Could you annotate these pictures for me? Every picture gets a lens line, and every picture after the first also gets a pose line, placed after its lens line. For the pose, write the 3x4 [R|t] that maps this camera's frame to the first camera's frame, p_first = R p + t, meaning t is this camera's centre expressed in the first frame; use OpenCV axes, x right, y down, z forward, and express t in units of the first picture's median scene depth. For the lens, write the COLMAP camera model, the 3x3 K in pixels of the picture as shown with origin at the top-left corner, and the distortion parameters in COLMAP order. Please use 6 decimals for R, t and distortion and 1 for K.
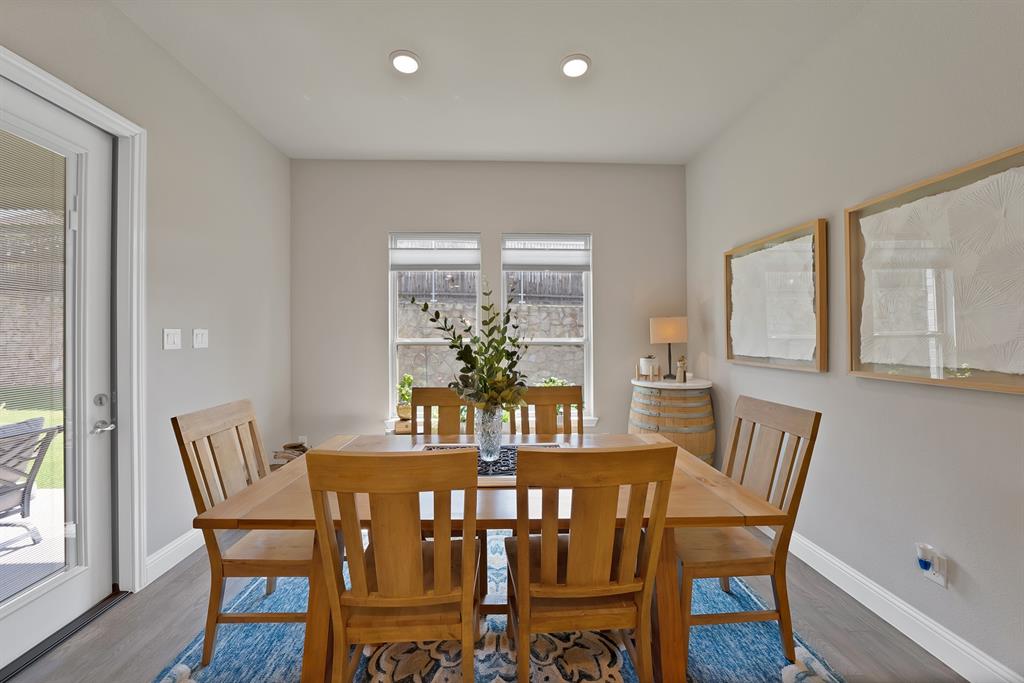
lens RADIAL K [[374.1, 0, 510.3], [0, 374.1, 336.0], [0, 0, 1]] dist [-0.009040, 0.000188]
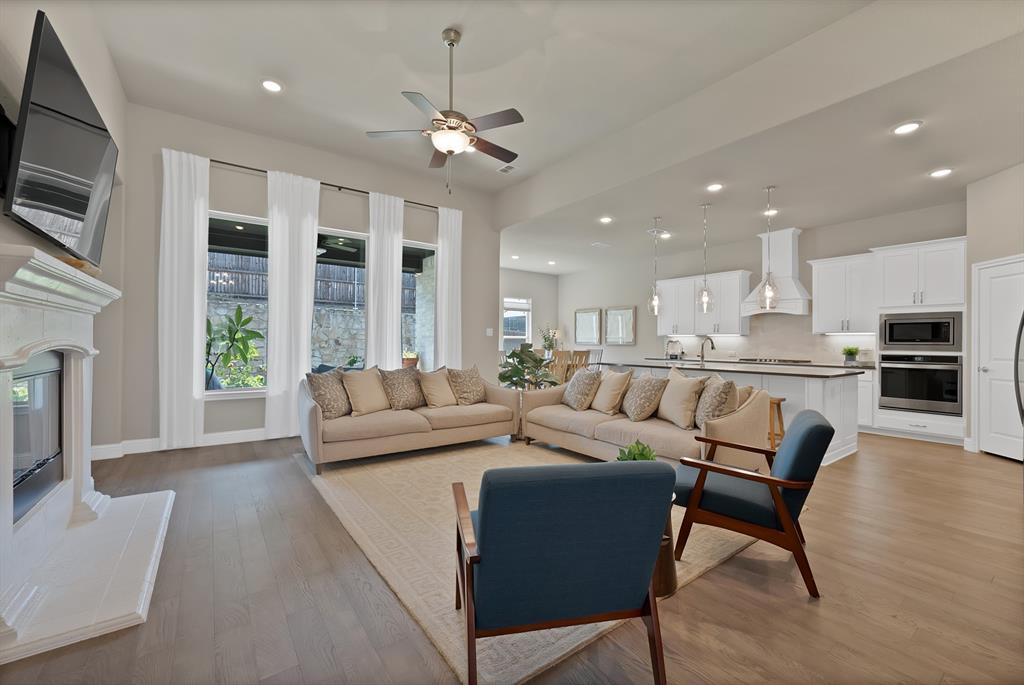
lens RADIAL K [[416.2, 0, 510.5], [0, 416.2, 341.8], [0, 0, 1]] dist [-0.026114, 0.009364]
pose [[0.837804, 0.011213, 0.545856, -1.707780], [-0.012056, 0.999925, -0.002037, 0.055789], [-0.545838, -0.004874, 0.837876, -1.586780]]
